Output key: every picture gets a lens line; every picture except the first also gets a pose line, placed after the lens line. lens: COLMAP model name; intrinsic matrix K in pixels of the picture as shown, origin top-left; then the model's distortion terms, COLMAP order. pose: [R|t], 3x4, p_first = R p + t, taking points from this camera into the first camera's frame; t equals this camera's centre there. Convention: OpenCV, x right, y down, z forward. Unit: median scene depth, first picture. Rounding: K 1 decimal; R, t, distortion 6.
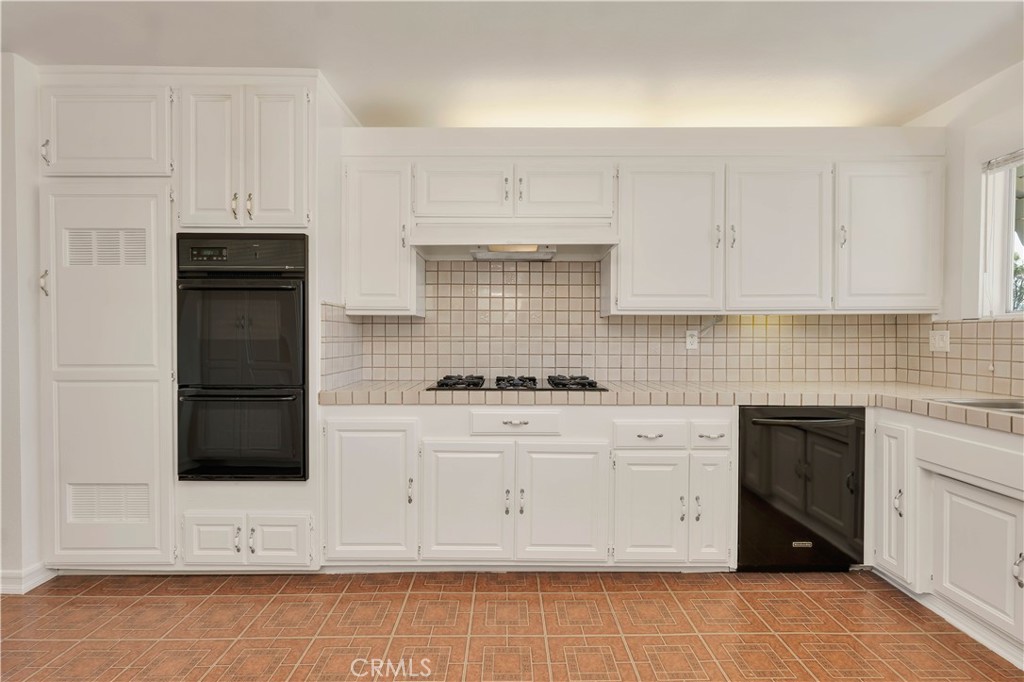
lens RADIAL K [[462.3, 0, 510.1], [0, 462.3, 338.0], [0, 0, 1]] dist [0.004901, -0.001286]
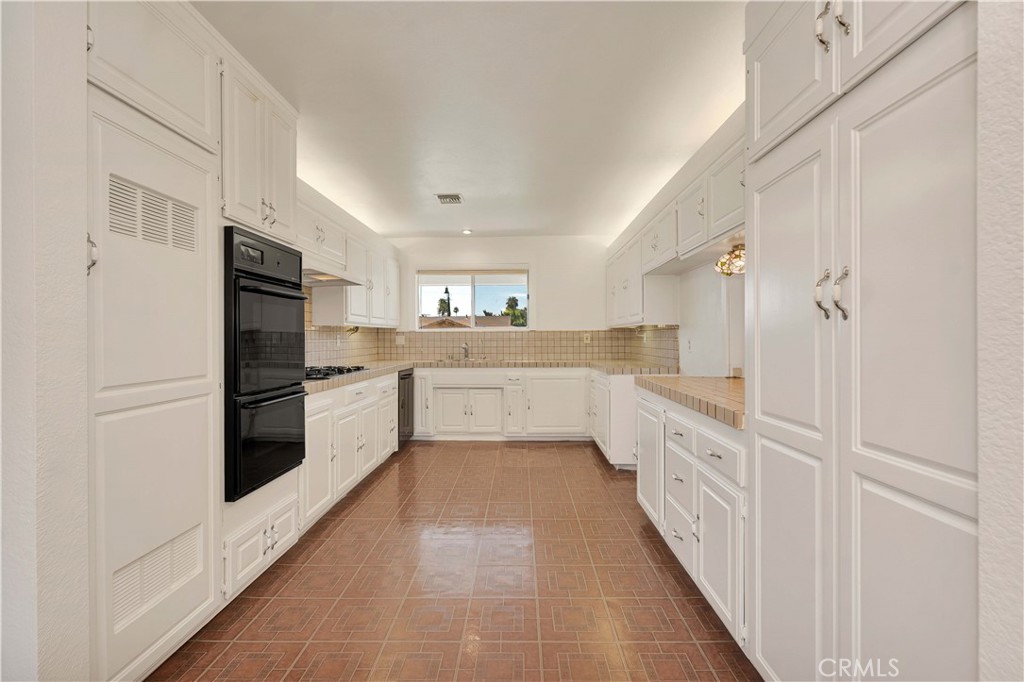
lens RADIAL K [[462.3, 0, 512.8], [0, 462.3, 339.2], [0, 0, 1]] dist [0.004901, -0.001286]
pose [[0.023149, -0.005764, 0.999715, -1.570662], [0.012444, 0.999908, 0.005476, -0.004546], [-0.999655, 0.012313, 0.023219, 0.431841]]
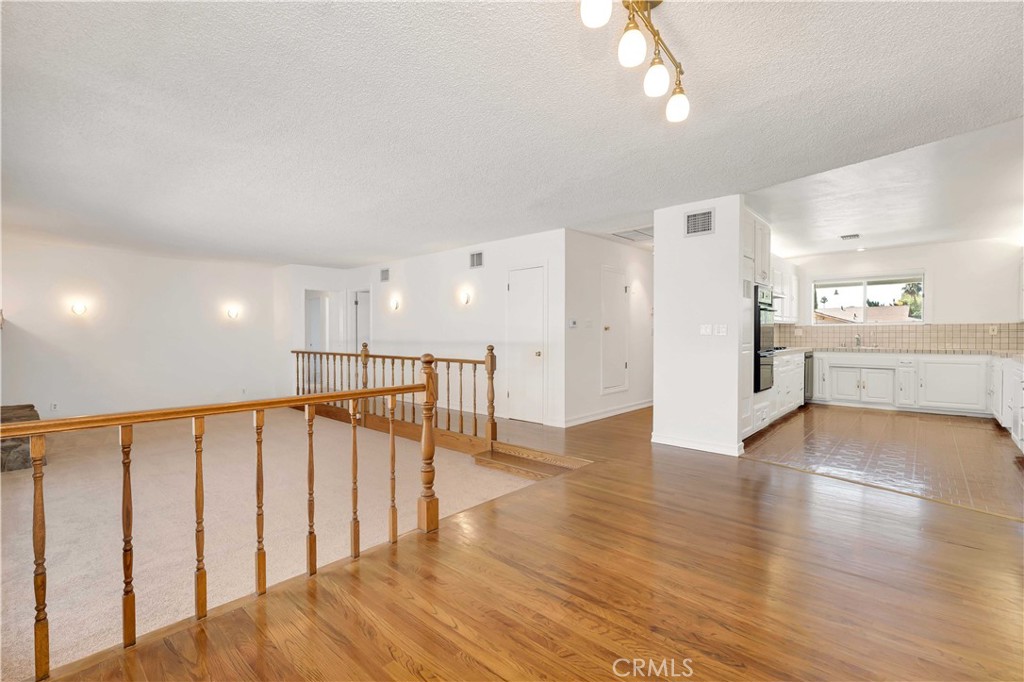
lens RADIAL K [[462.3, 0, 509.9], [0, 462.3, 344.3], [0, 0, 1]] dist [0.004901, -0.001286]
pose [[0.673184, -0.020352, 0.739195, -3.179464], [0.011442, 0.999788, 0.017107, 0.013393], [-0.739386, -0.003058, 0.673275, 0.358427]]
